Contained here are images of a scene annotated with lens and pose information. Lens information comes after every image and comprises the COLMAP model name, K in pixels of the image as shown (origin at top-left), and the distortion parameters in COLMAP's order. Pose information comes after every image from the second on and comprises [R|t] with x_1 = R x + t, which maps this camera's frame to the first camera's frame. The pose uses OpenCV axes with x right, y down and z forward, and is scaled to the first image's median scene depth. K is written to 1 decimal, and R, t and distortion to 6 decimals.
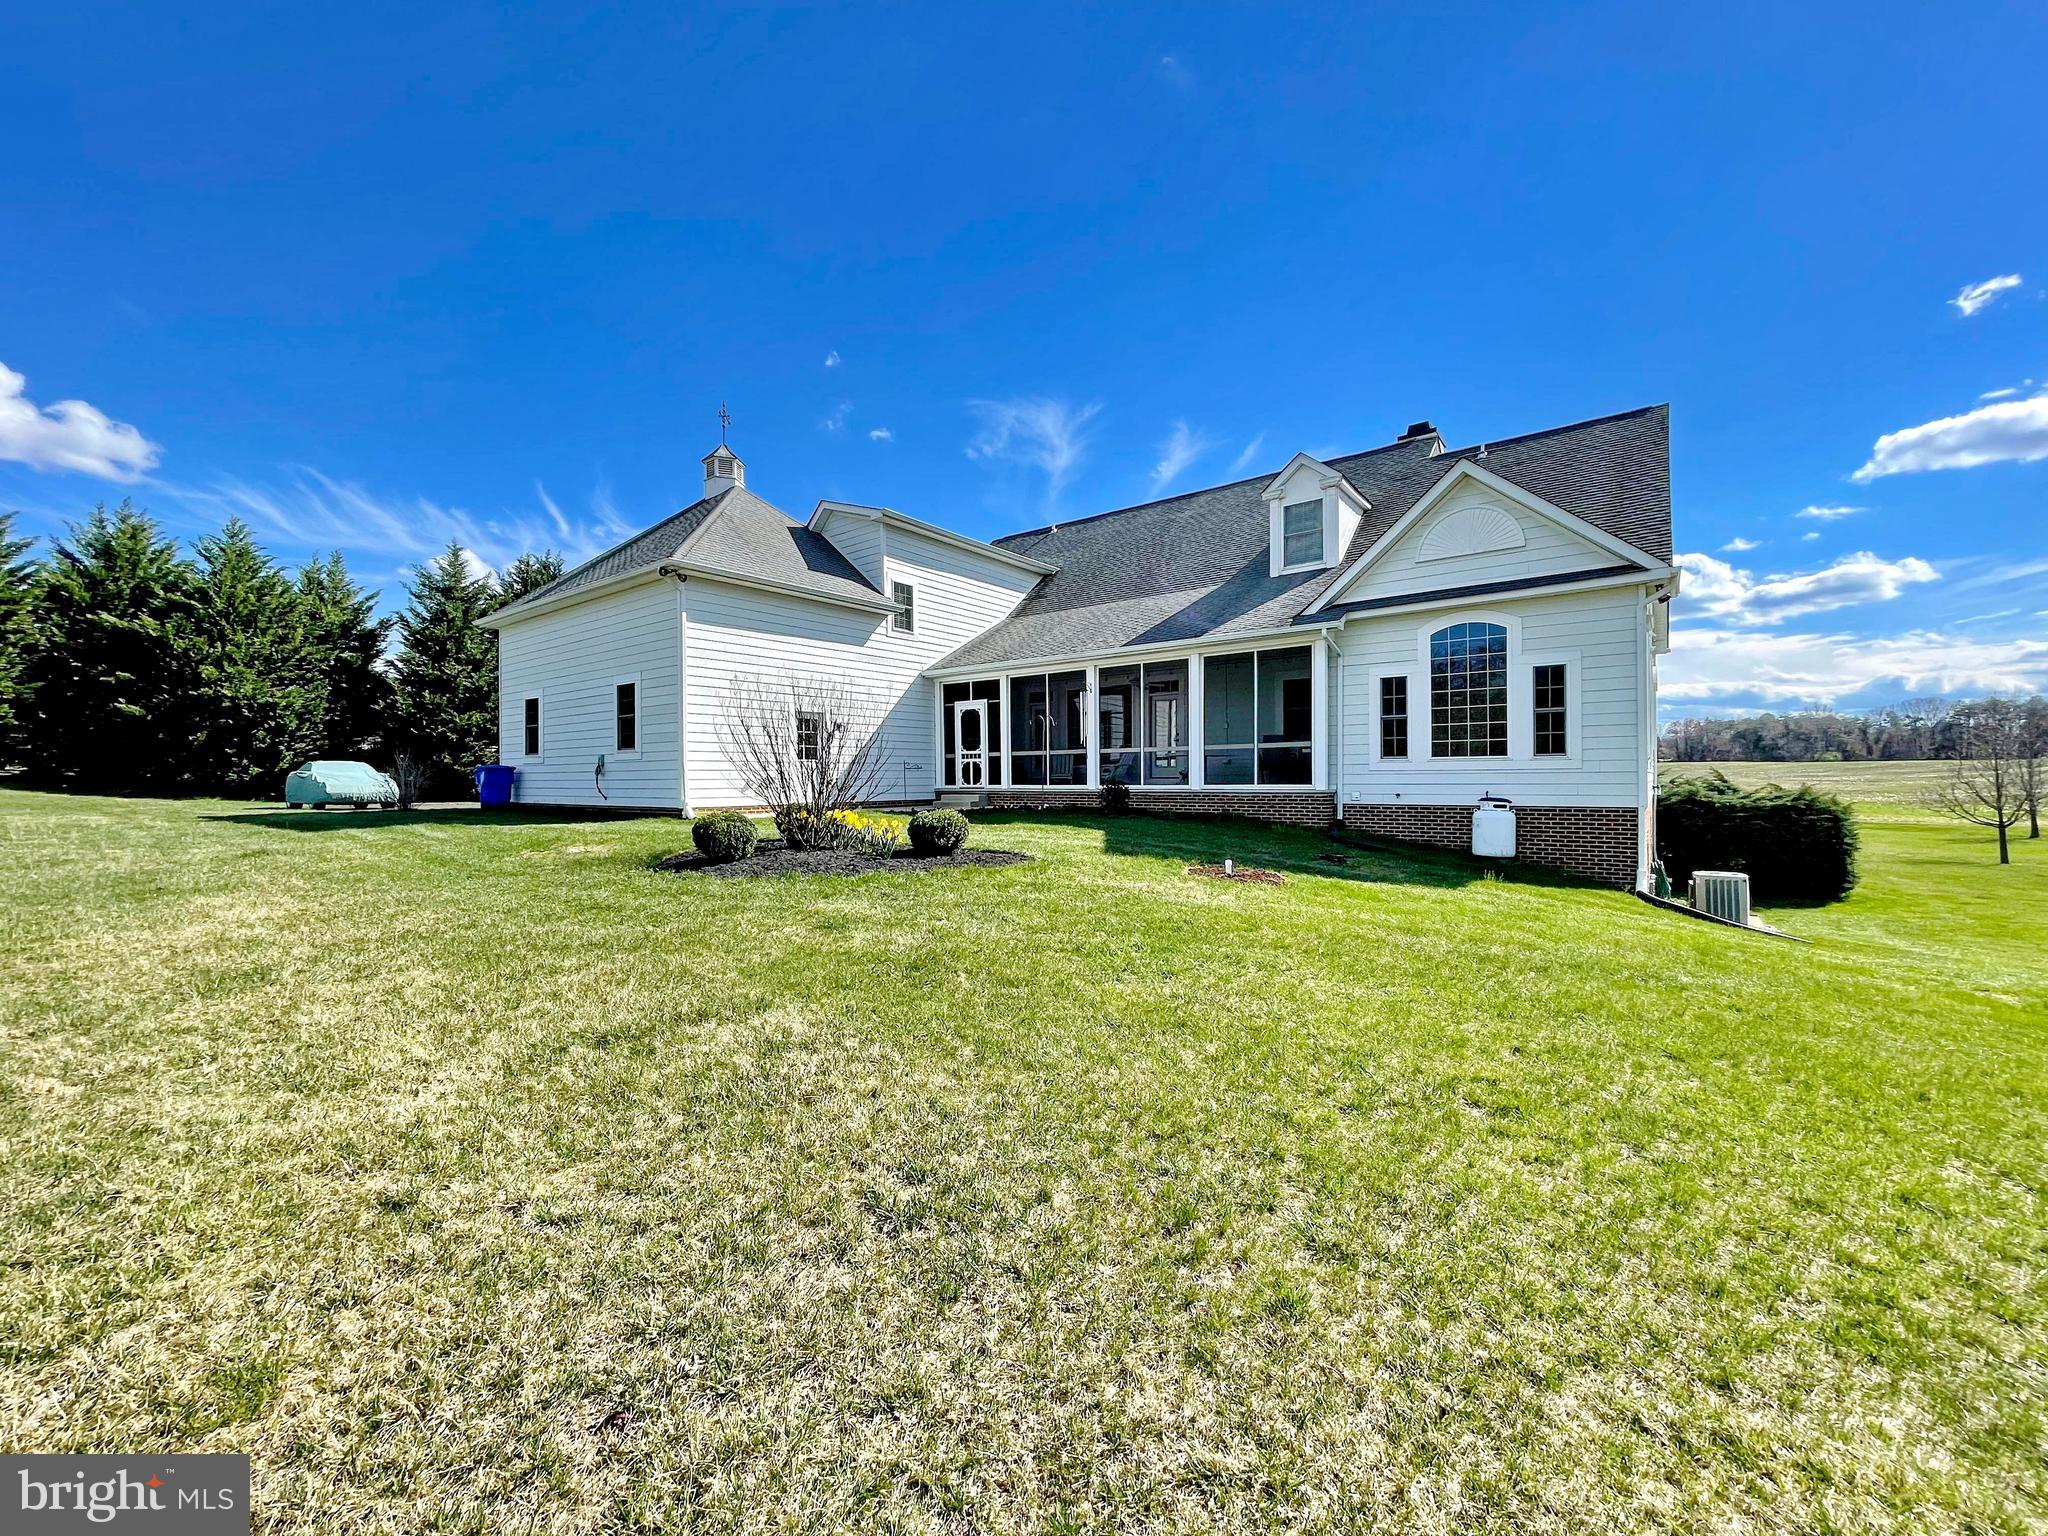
lens RADIAL K [[832.0, 0, 1015.2], [0, 832.0, 773.9], [0, 0, 1]] dist [-0.000271, -0.000391]
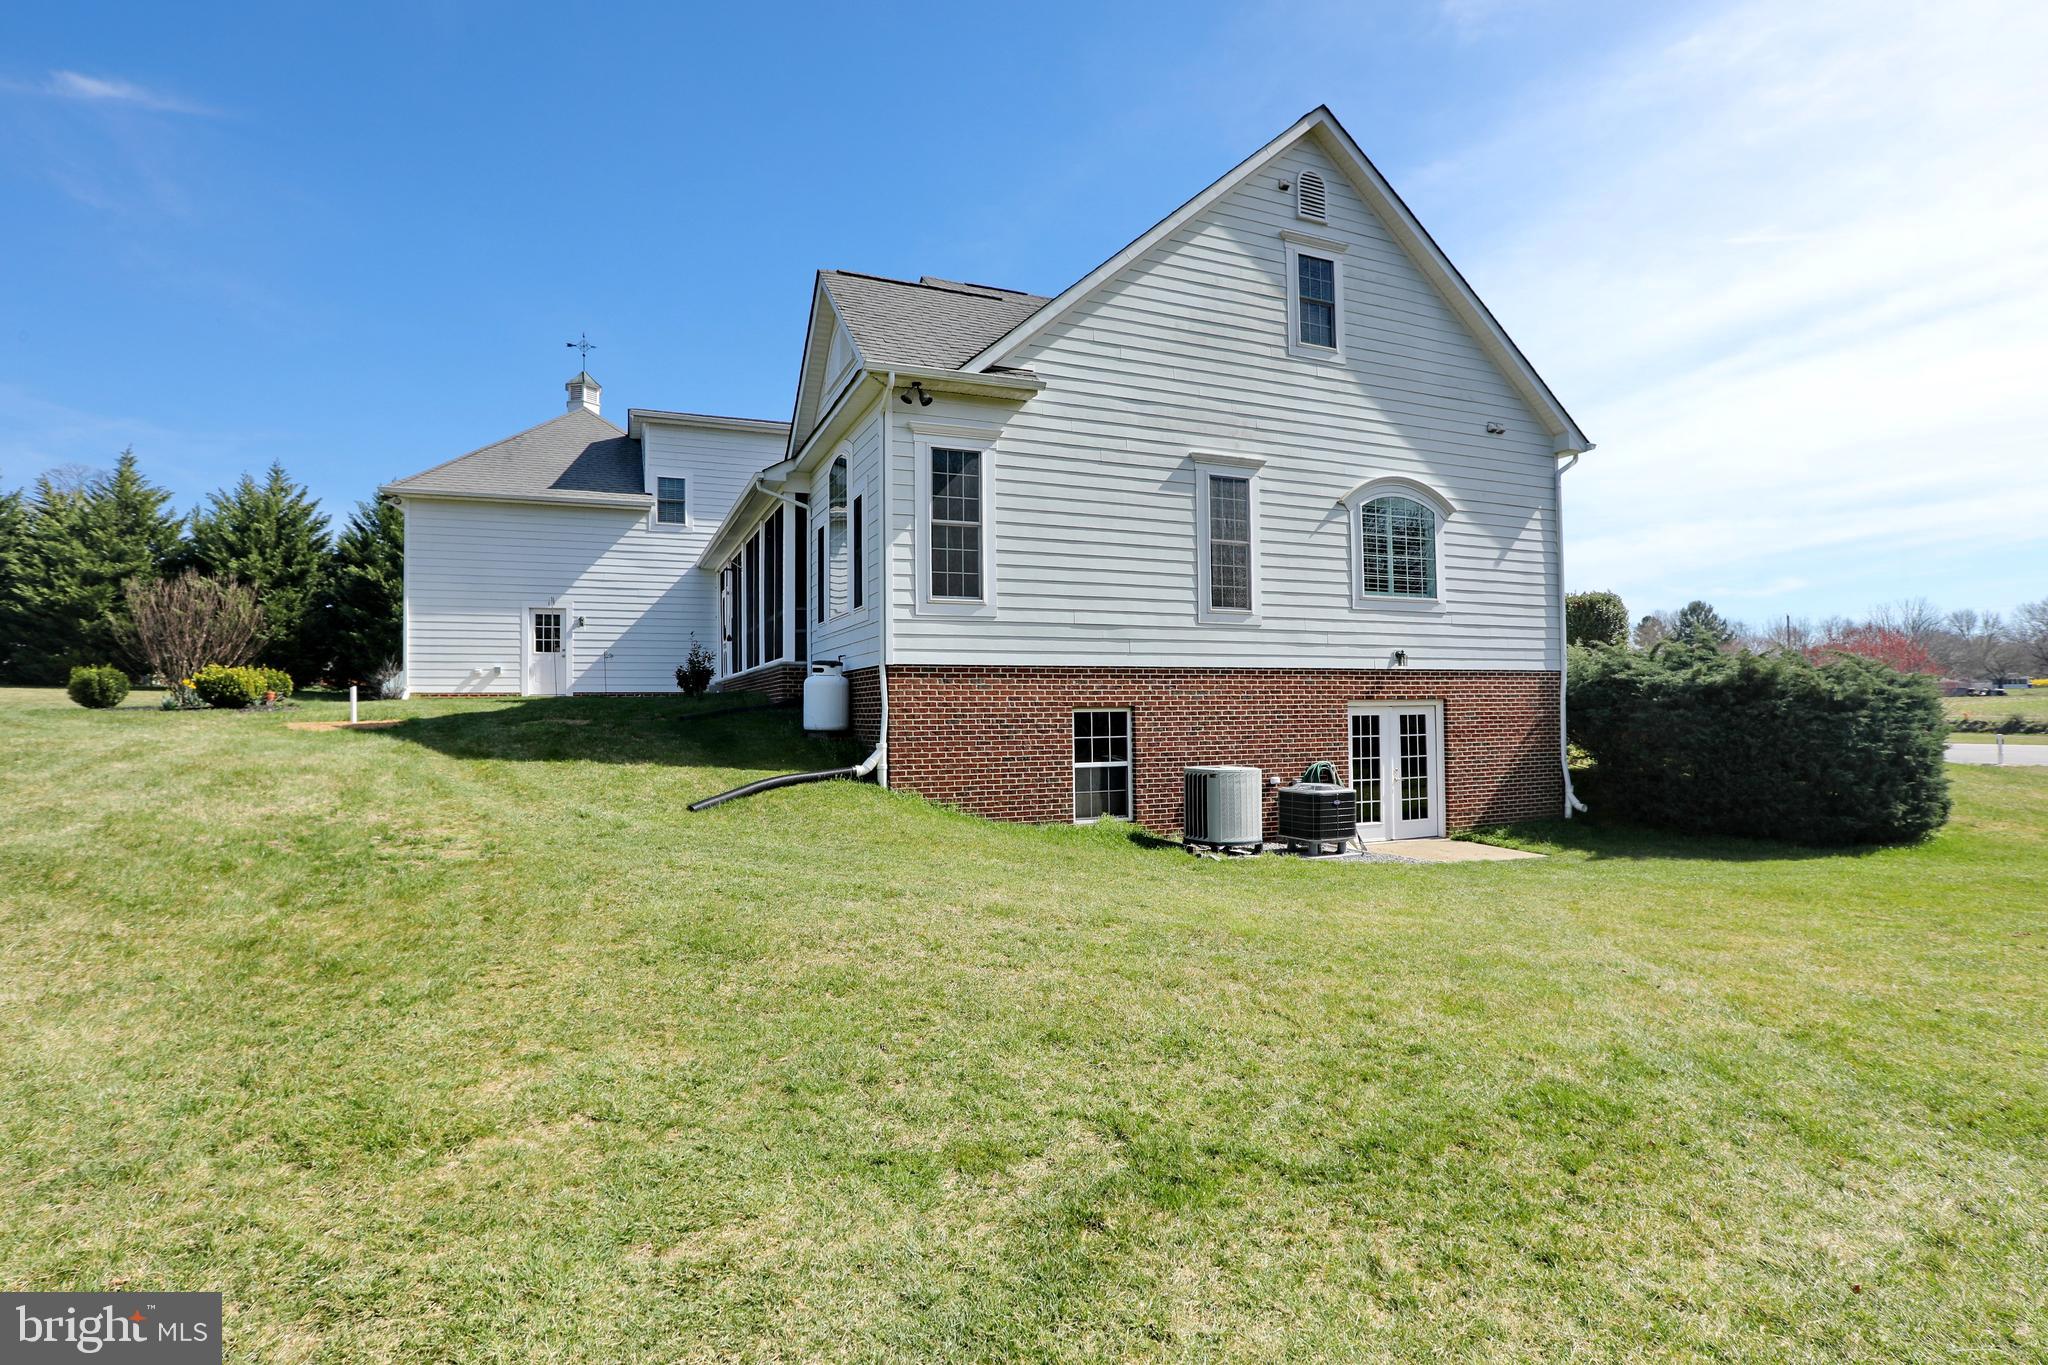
lens RADIAL K [[996.1, 0, 1033.2], [0, 996.1, 675.3], [0, 0, 1]] dist [-0.027137, 0.001679]
pose [[0.882333, -0.019784, -0.470210, 0.971436], [0.008448, 0.999621, -0.026205, 0.055583], [0.470550, 0.019149, 0.882166, 0.170345]]
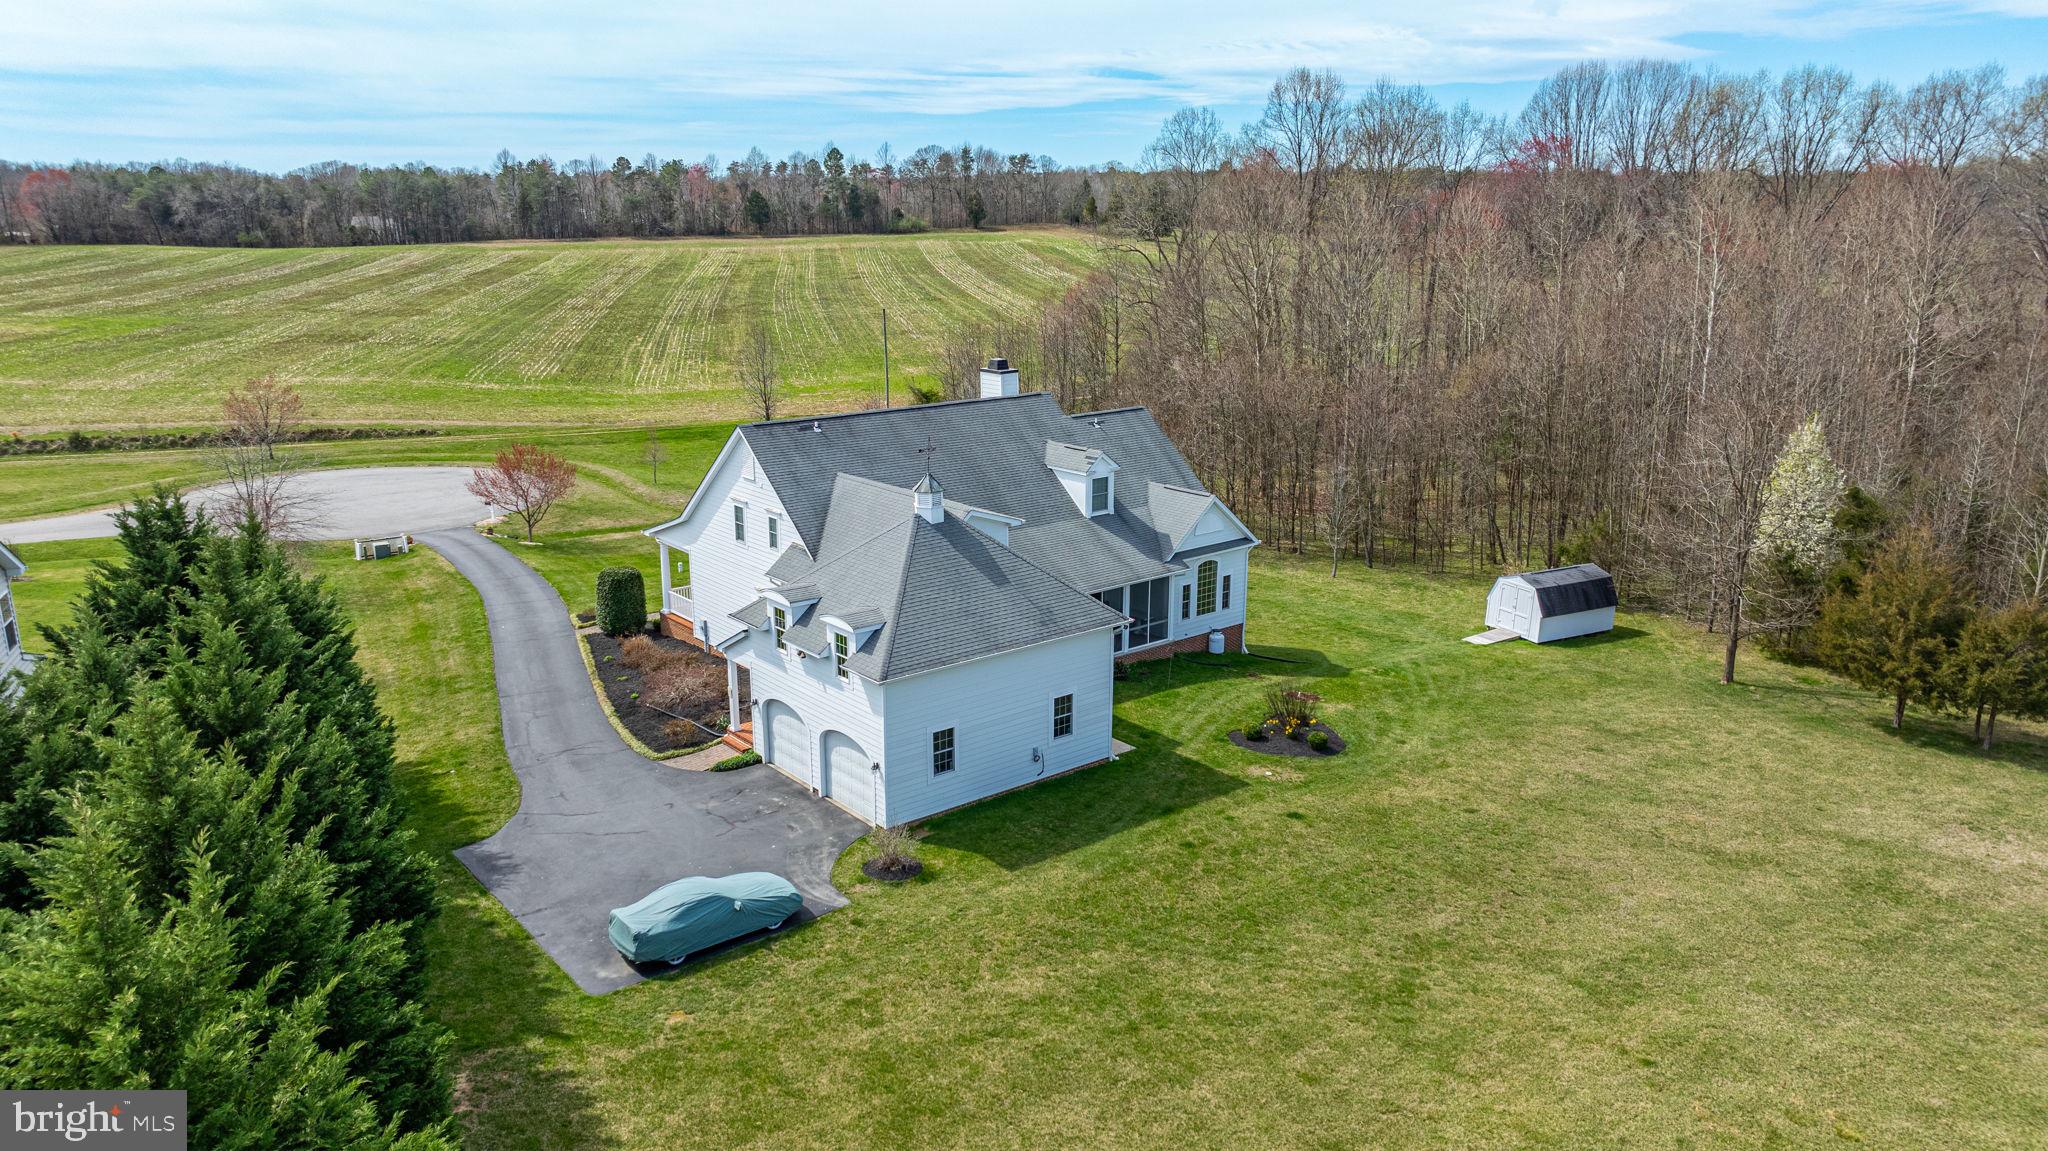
lens RADIAL K [[1446.8, 0, 1024.7], [0, 1446.8, 555.0], [0, 0, 1]] dist [-0.027612, 0.020878]
pose [[0.212802, -0.230800, 0.949445, -2.886534], [-0.010266, 0.971120, 0.238370, -0.971065], [-0.977041, -0.060473, 0.204287, 0.547059]]
